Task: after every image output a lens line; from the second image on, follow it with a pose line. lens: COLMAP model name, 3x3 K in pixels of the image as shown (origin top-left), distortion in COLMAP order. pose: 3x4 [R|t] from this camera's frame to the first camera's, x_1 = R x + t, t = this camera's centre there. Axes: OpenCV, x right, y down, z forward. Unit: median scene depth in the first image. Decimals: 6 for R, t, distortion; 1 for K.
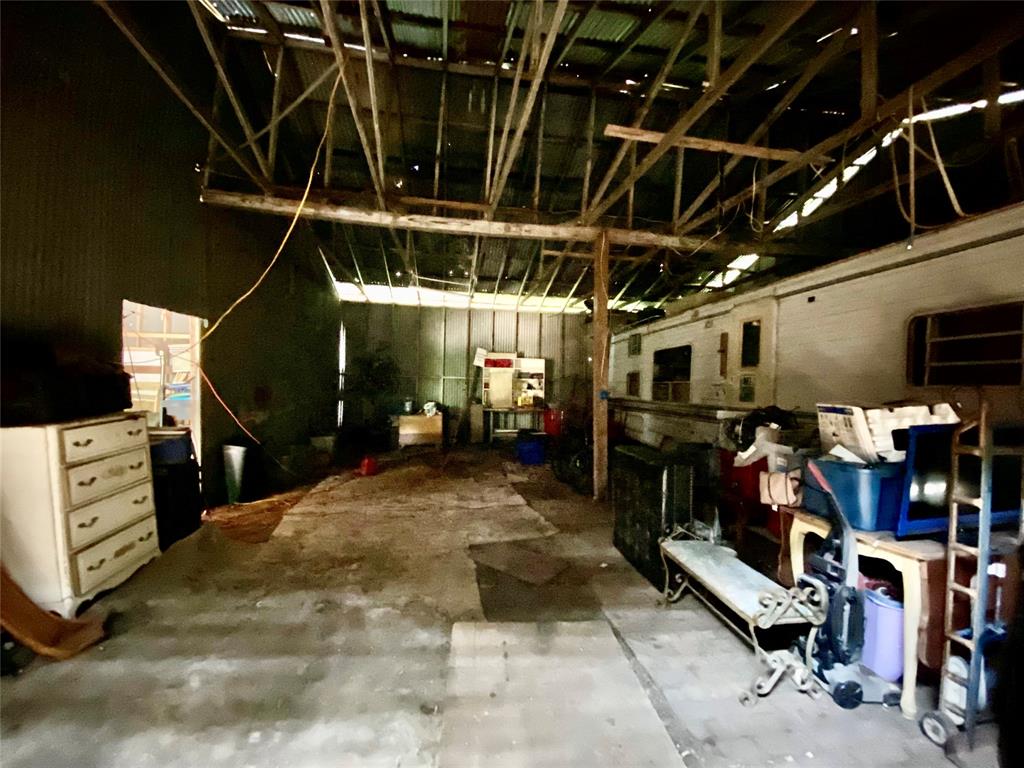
lens RADIAL K [[415.3, 0, 511.7], [0, 415.3, 389.4], [0, 0, 1]] dist [0.014066, -0.001974]
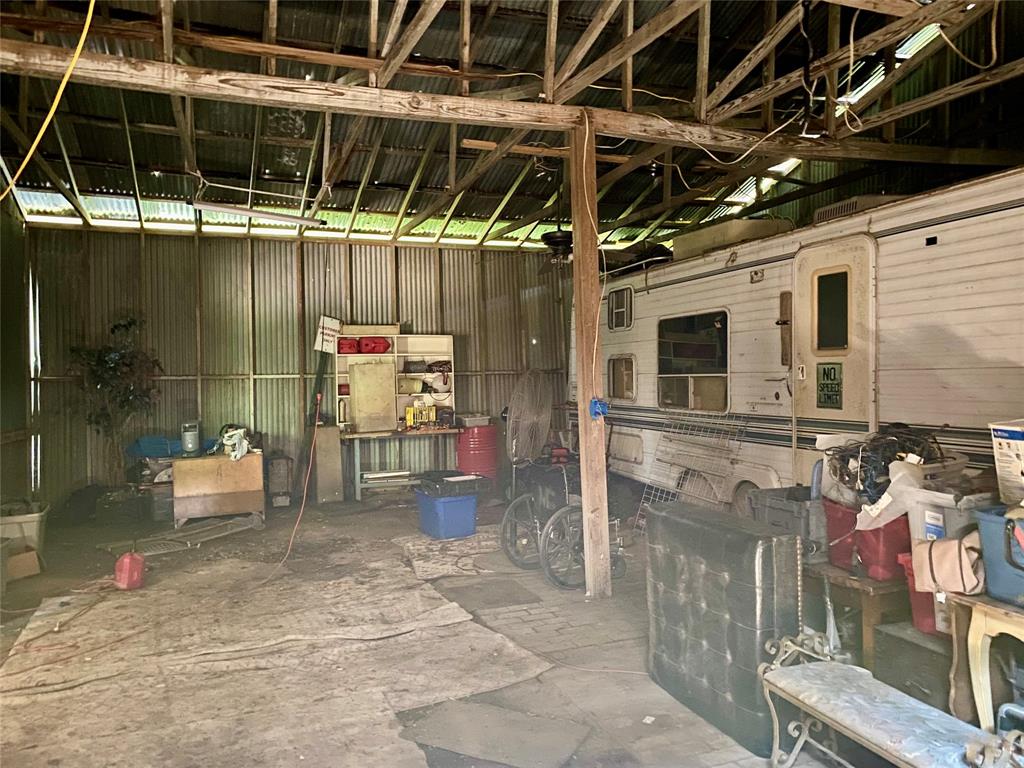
lens RADIAL K [[784.9, 0, 508.2], [0, 784.9, 377.5], [0, 0, 1]] dist [0.044571, -0.042197]
pose [[0.977069, -0.041068, 0.208927, -0.113562], [0.040980, 0.999149, 0.004751, -0.036805], [-0.208944, 0.003920, 0.977920, -0.007056]]
